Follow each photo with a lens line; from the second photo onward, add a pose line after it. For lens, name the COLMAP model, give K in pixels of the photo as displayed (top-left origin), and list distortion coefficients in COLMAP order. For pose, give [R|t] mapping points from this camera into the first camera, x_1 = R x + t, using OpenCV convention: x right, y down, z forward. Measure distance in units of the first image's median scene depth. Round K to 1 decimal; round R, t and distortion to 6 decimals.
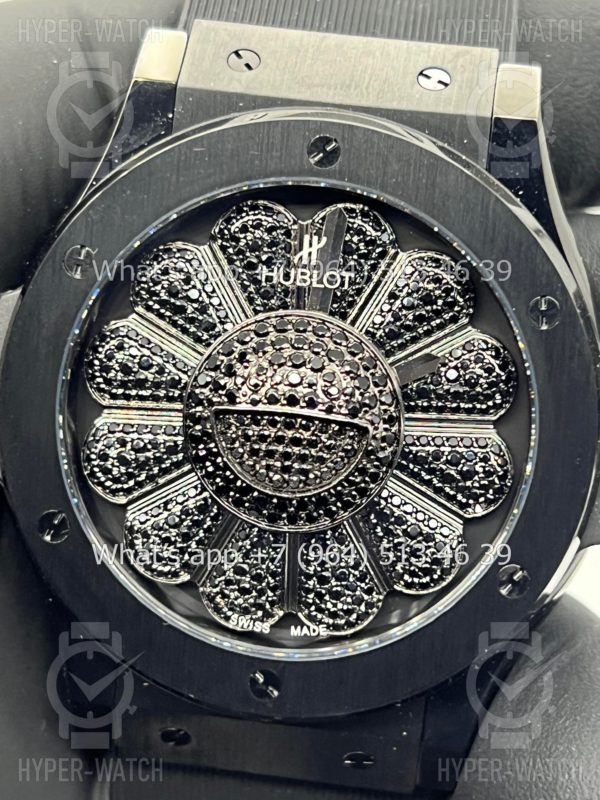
lens RADIAL K [[1913.9, 0, 300.0], [0, 1913.9, 400.0], [0, 0, 1]] dist [0.294234, -0.666662]
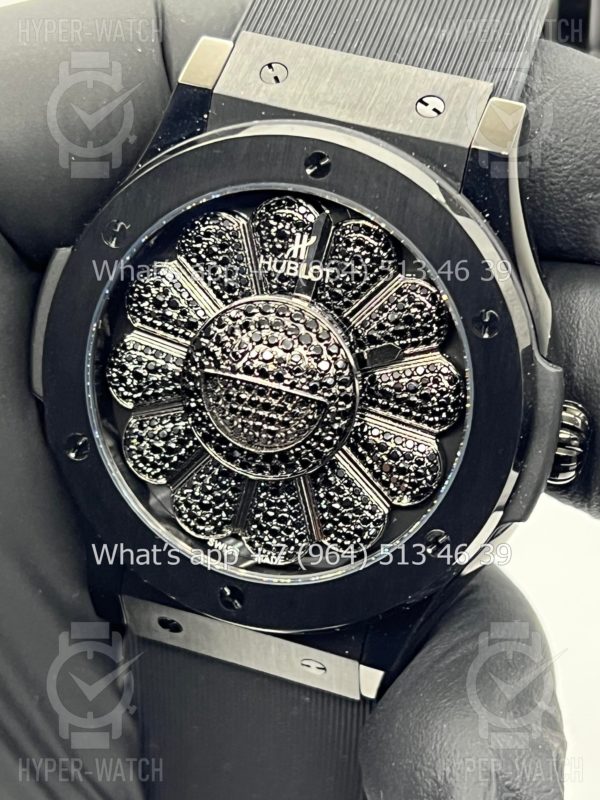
lens RADIAL K [[1913.9, 0, 300.0], [0, 1913.9, 400.0], [0, 0, 1]] dist [0.294234, -0.666662]
pose [[0.976702, 0.124701, -0.174653, 0.223062], [-0.106357, 0.988141, 0.110752, -0.115245], [0.186393, -0.089596, 0.978381, -0.165918]]
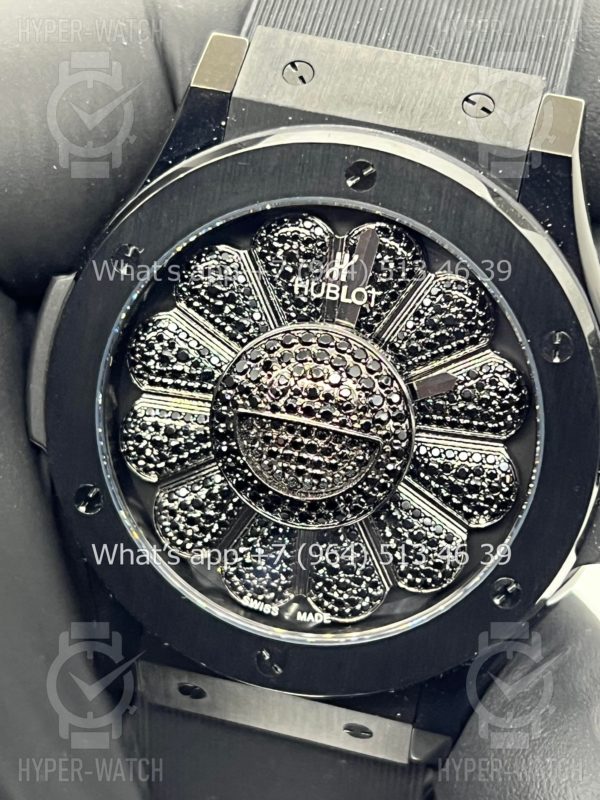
lens RADIAL K [[1913.9, 0, 300.0], [0, 1913.9, 400.0], [0, 0, 1]] dist [0.294234, -0.666662]
pose [[0.992473, 0.087007, -0.086182, 0.079765], [-0.077174, 0.990762, 0.111514, -0.121121], [0.095088, -0.104024, 0.990019, -0.052784]]
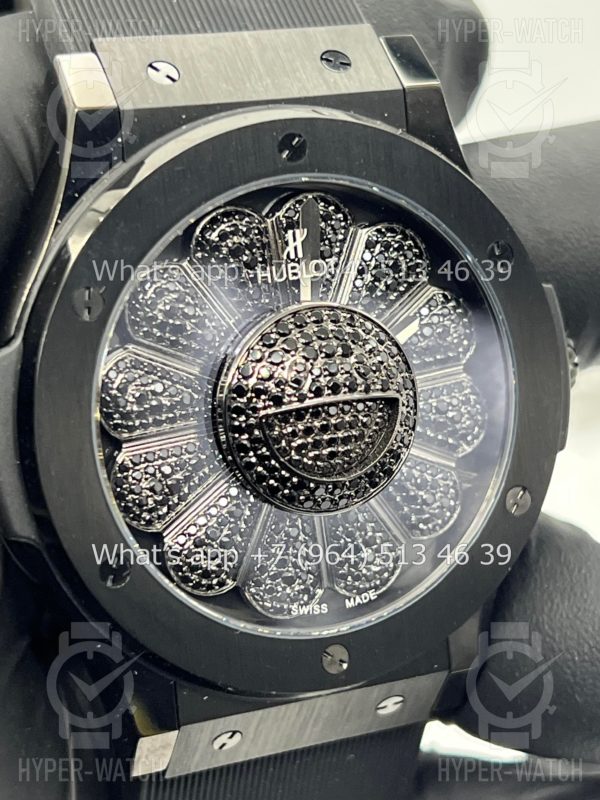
lens RADIAL K [[1913.9, 0, 300.0], [0, 1913.9, 400.0], [0, 0, 1]] dist [0.294234, -0.666662]
pose [[0.862698, -0.237501, 0.446480, -0.472625], [0.217105, 0.971299, 0.097180, -0.096189], [-0.456746, 0.013096, 0.889501, 0.080510]]
